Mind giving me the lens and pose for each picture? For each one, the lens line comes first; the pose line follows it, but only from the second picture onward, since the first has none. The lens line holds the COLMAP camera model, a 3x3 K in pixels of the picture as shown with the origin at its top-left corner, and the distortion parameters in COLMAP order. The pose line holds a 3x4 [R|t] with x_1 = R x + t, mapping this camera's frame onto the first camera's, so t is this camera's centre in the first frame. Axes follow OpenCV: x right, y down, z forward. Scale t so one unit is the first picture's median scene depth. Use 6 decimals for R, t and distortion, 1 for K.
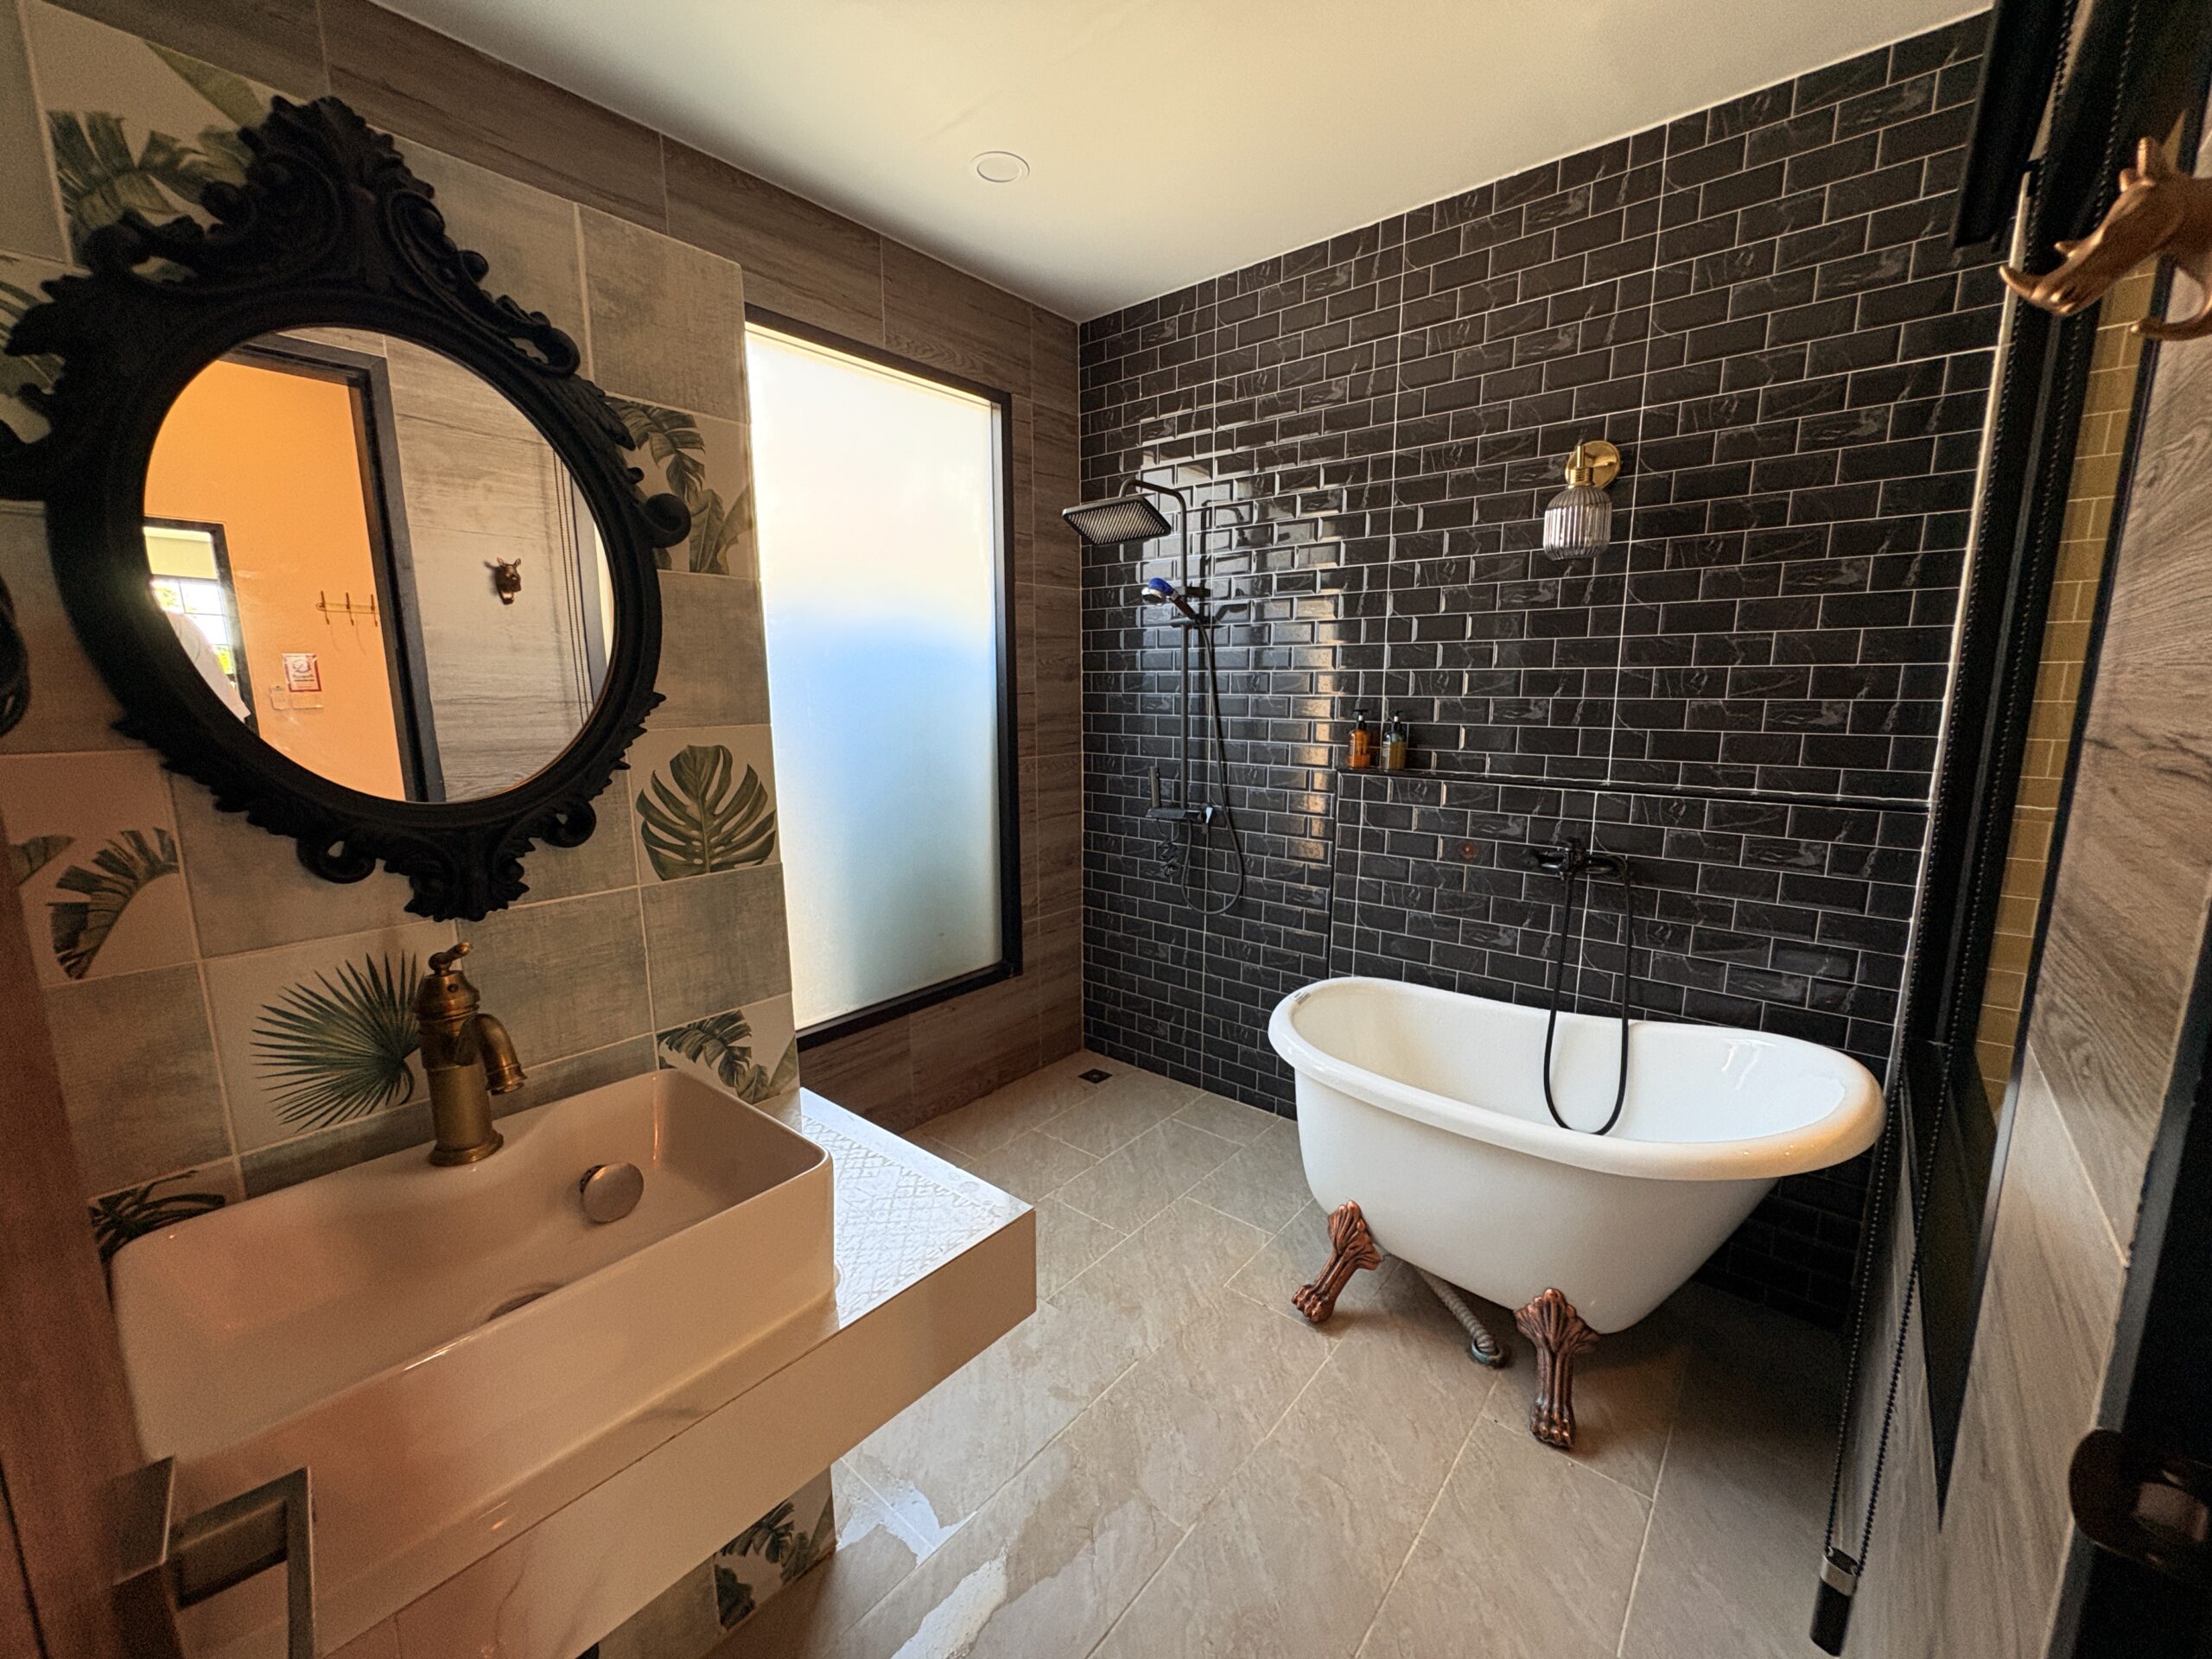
lens RADIAL K [[882.3, 0, 1104.8], [0, 882.3, 832.8], [0, 0, 1]] dist [0.001807, 0.000110]
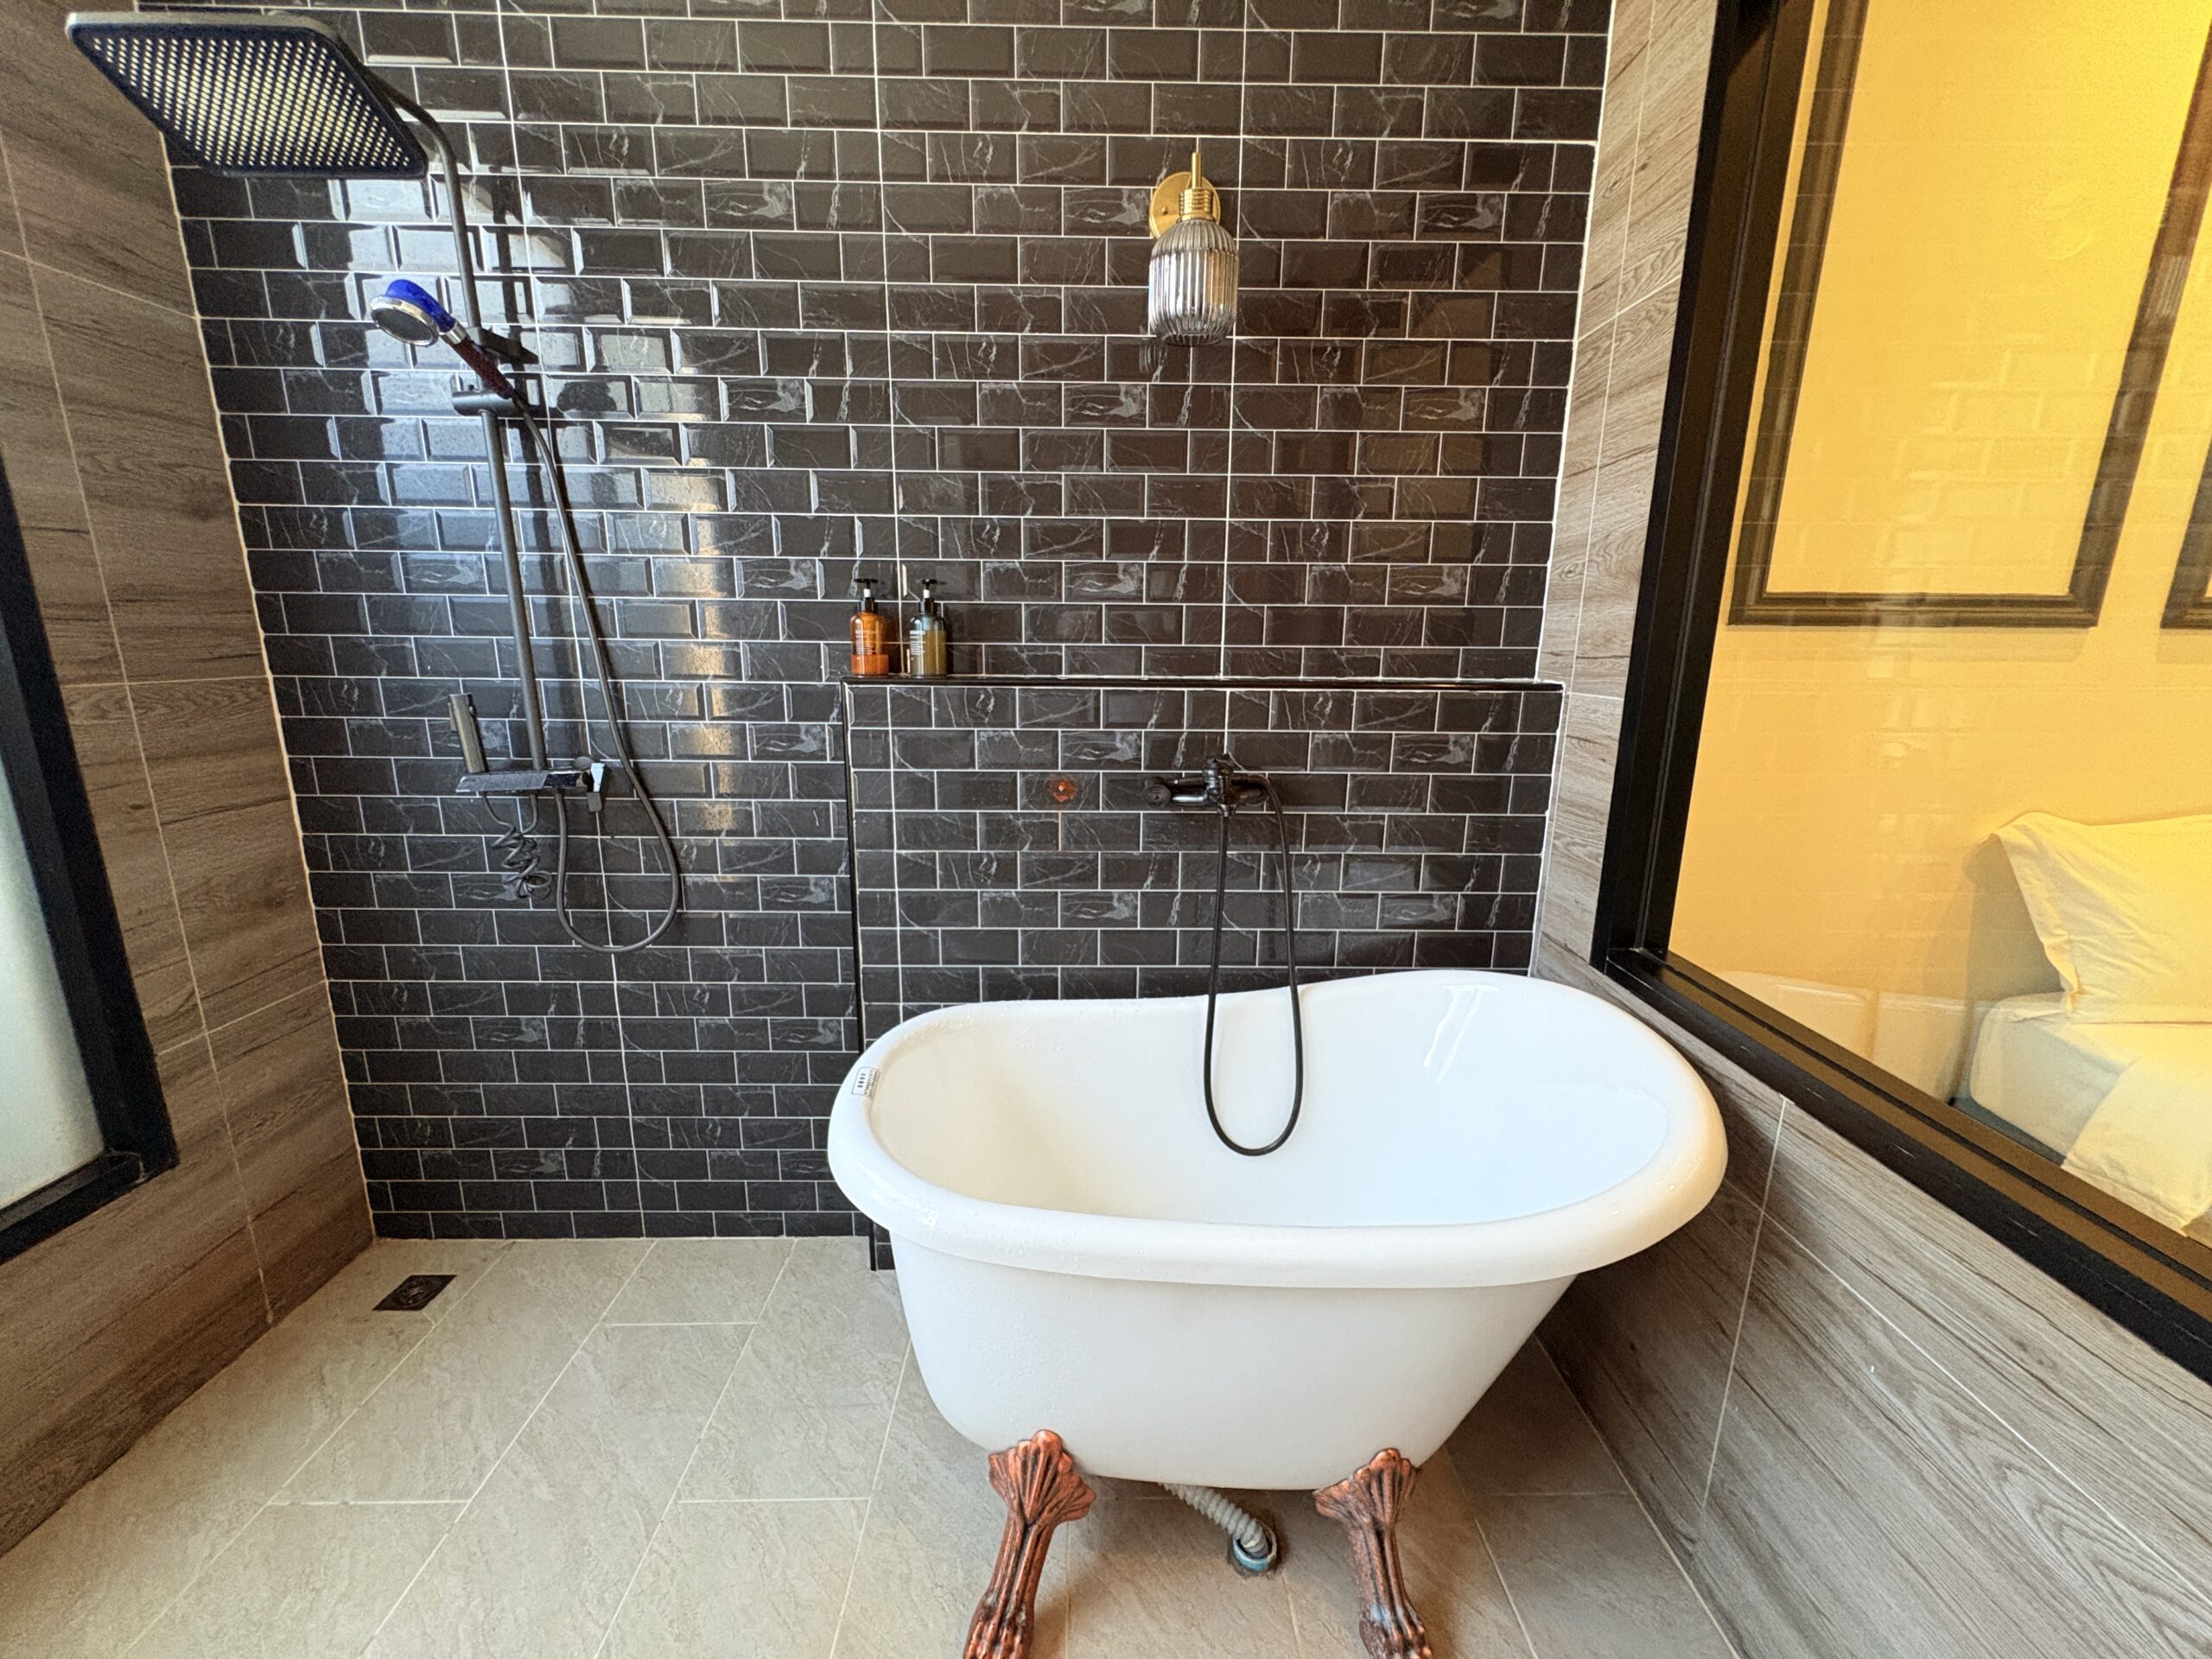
lens RADIAL K [[882.3, 0, 1104.8], [0, 882.3, 832.8], [0, 0, 1]] dist [0.001807, 0.000110]
pose [[0.757851, -0.134152, 0.638487, 0.001278], [0.099321, 0.990948, 0.090319, -0.003981], [-0.644823, -0.005033, 0.764315, 0.374566]]
